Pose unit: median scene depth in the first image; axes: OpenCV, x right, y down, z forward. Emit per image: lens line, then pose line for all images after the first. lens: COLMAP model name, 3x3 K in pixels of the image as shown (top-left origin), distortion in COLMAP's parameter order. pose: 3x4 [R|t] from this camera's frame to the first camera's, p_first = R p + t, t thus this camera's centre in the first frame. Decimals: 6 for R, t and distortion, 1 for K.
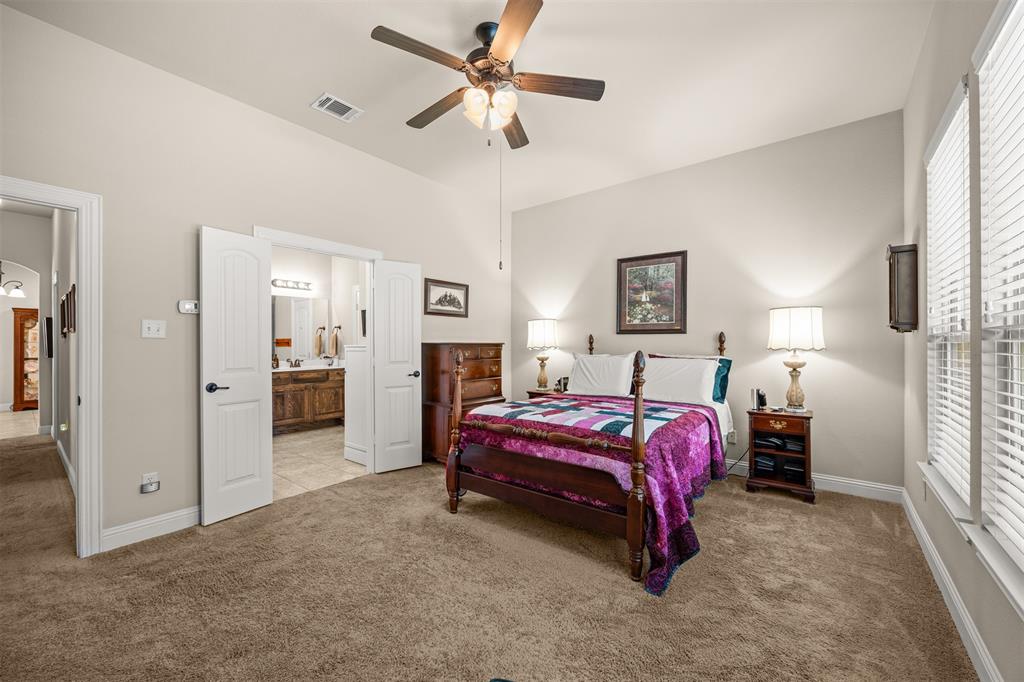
lens RADIAL K [[394.9, 0, 507.0], [0, 394.9, 342.9], [0, 0, 1]] dist [-0.000066, -0.000087]
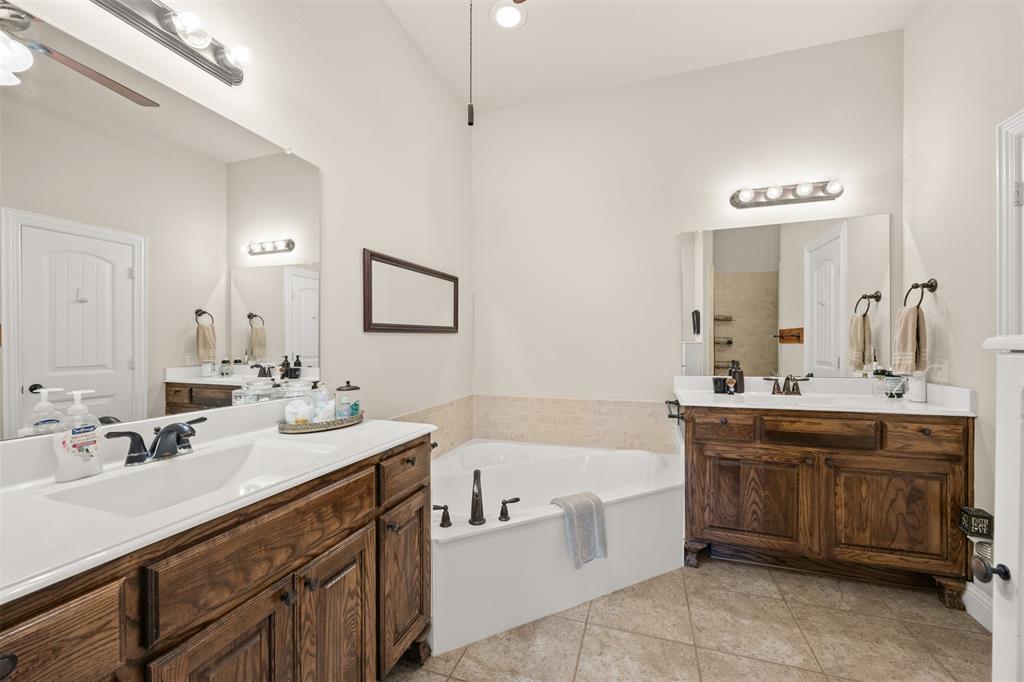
lens RADIAL K [[394.9, 0, 514.2], [0, 394.9, 345.8], [0, 0, 1]] dist [-0.000066, -0.000087]
pose [[0.355089, 0.013531, -0.934735, -0.251447], [0.004039, 0.999864, 0.016008, 0.003468], [0.934824, -0.009459, 0.354986, 0.585929]]
